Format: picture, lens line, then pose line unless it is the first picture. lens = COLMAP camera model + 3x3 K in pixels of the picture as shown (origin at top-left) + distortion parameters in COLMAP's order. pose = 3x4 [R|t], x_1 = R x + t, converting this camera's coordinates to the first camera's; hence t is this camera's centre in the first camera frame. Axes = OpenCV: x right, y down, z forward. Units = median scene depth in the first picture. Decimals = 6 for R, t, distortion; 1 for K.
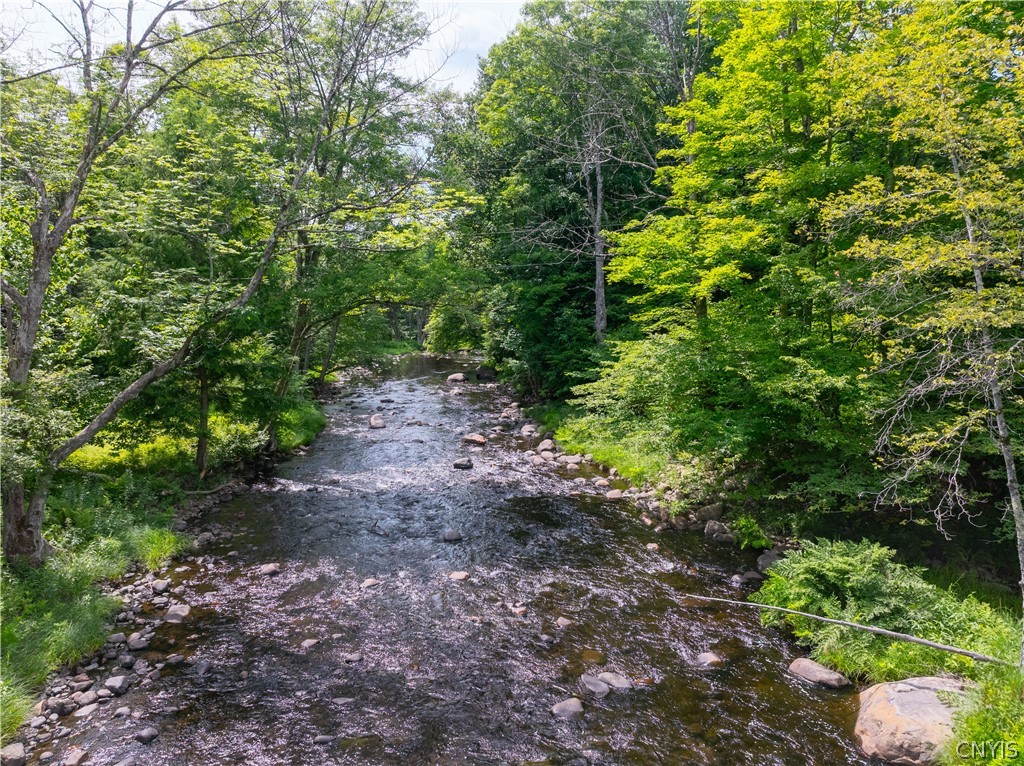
lens RADIAL K [[735.1, 0, 512.1], [0, 735.1, 380.4], [0, 0, 1]] dist [-0.070998, 0.057995]
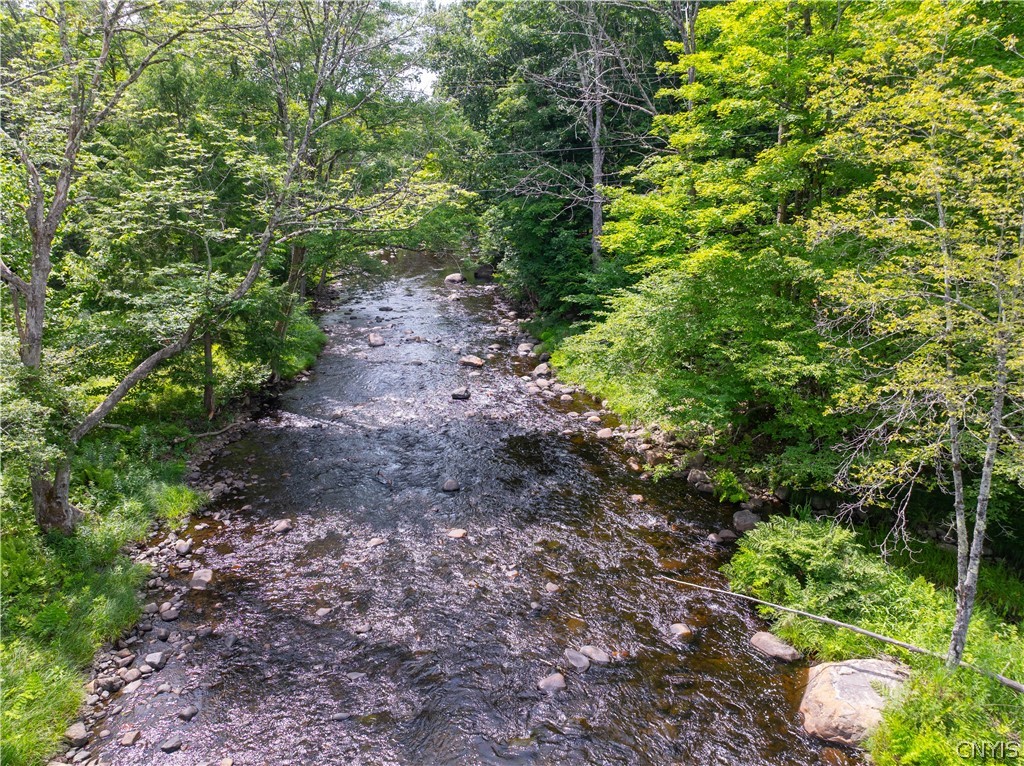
lens RADIAL K [[735.1, 0, 512.1], [0, 735.1, 380.4], [0, 0, 1]] dist [-0.070998, 0.057995]
pose [[0.999999, -0.001313, 0.000338, 0.008933], [0.001233, 0.984336, 0.176299, -0.146654], [-0.000564, -0.176298, 0.984337, -0.029103]]
